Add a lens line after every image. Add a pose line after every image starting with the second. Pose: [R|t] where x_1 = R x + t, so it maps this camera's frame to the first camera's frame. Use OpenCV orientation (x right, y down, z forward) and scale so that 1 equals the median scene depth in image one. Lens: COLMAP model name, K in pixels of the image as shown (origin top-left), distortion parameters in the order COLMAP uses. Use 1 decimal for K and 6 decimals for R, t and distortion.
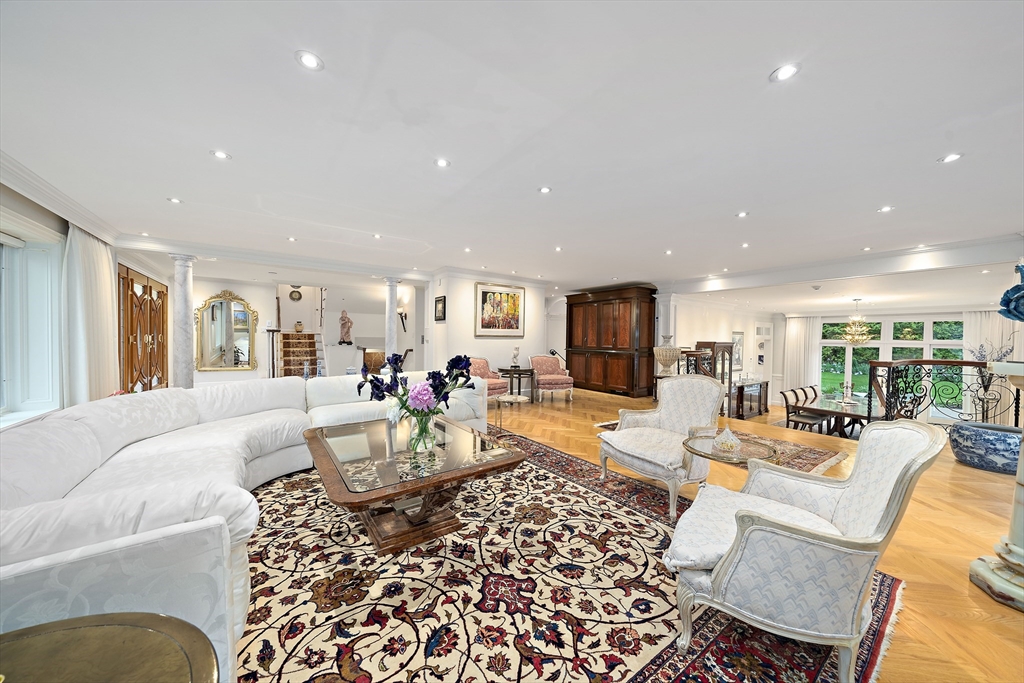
lens RADIAL K [[350.1, 0, 513.7], [0, 350.1, 339.0], [0, 0, 1]] dist [-0.000181, 0.000019]
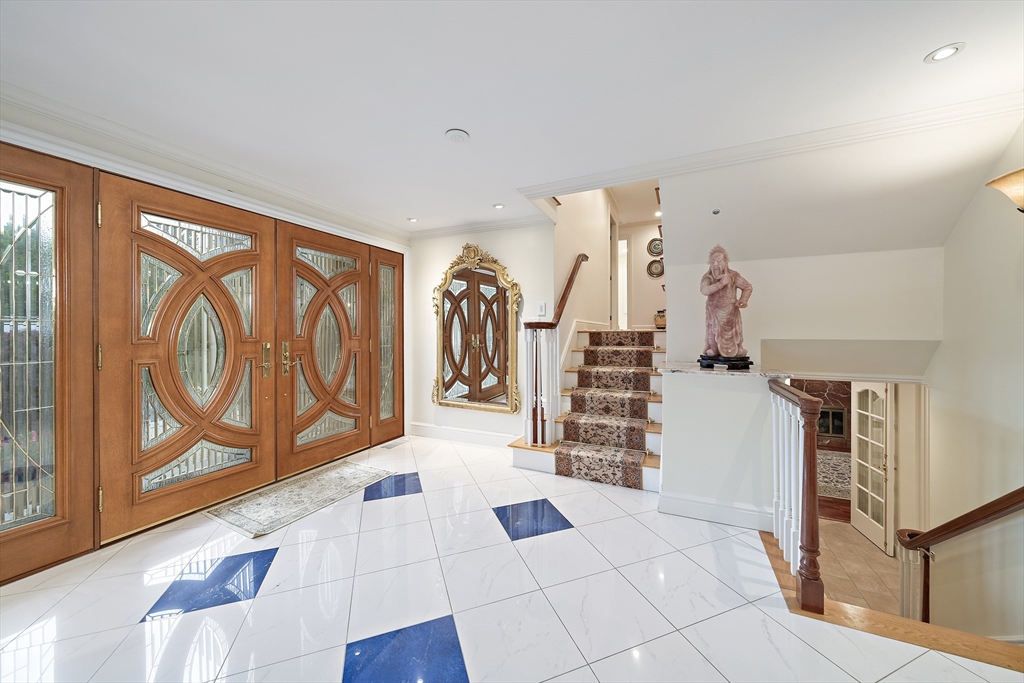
lens RADIAL K [[350.1, 0, 513.7], [0, 350.1, 339.0], [0, 0, 1]] dist [-0.000181, 0.000019]
pose [[0.479322, -0.003984, -0.877630, -0.316217], [0.001291, 0.999992, -0.003835, -0.005855], [0.877638, 0.000705, 0.479323, 0.719213]]
